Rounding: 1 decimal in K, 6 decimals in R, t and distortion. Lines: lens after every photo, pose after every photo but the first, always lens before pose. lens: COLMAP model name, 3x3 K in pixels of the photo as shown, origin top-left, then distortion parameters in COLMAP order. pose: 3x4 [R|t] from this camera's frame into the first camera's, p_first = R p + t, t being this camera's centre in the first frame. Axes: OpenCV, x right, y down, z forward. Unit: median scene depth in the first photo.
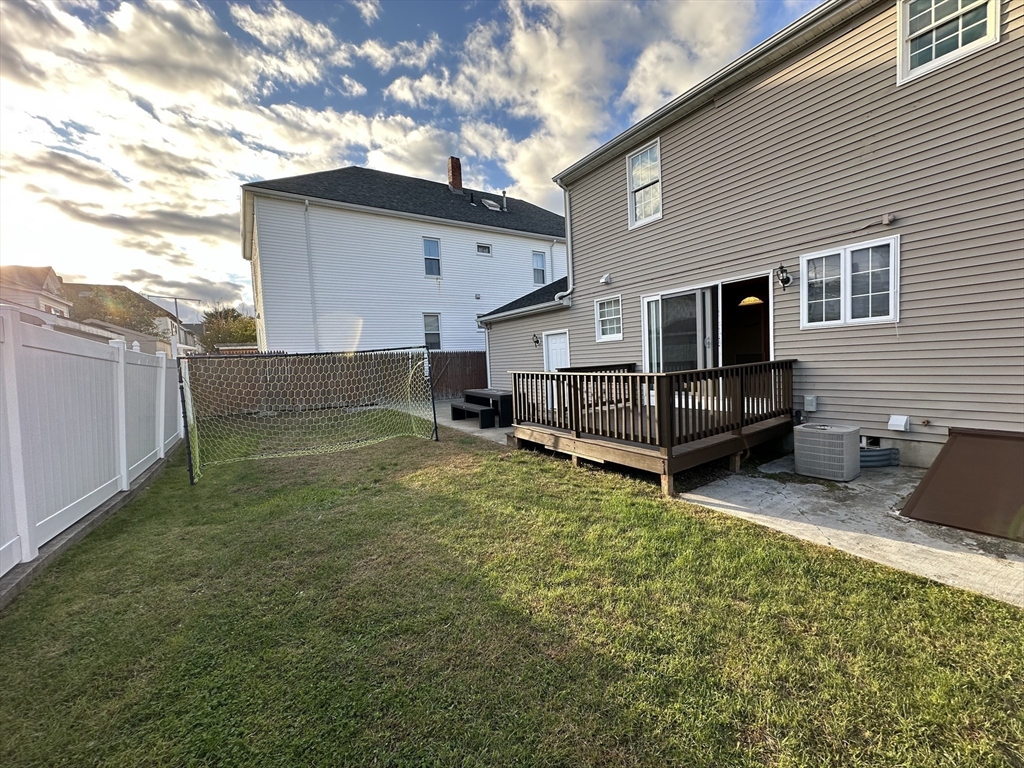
lens RADIAL K [[407.4, 0, 512.0], [0, 407.4, 384.0], [0, 0, 1]] dist [-0.001065, 0.000109]
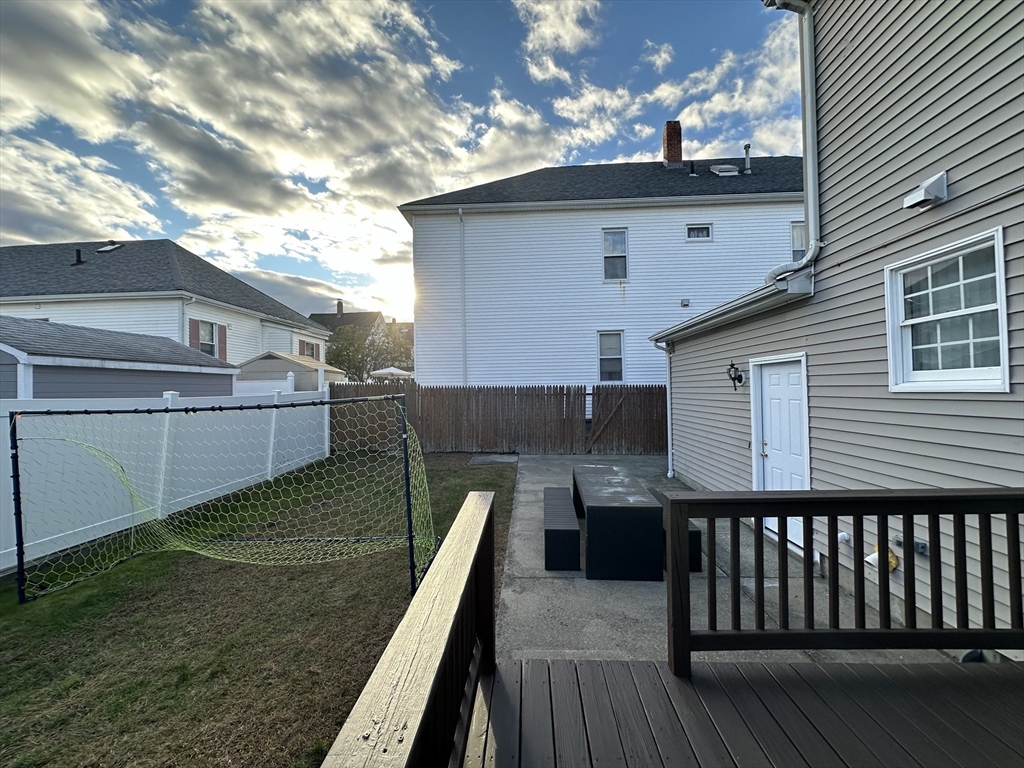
lens RADIAL K [[407.4, 0, 512.0], [0, 407.4, 384.0], [0, 0, 1]] dist [-0.001065, 0.000109]
pose [[0.811225, 0.027106, -0.584105, 0.097596], [-0.056254, 0.997909, -0.031818, -0.052181], [0.582022, 0.058670, 0.811054, 0.355384]]
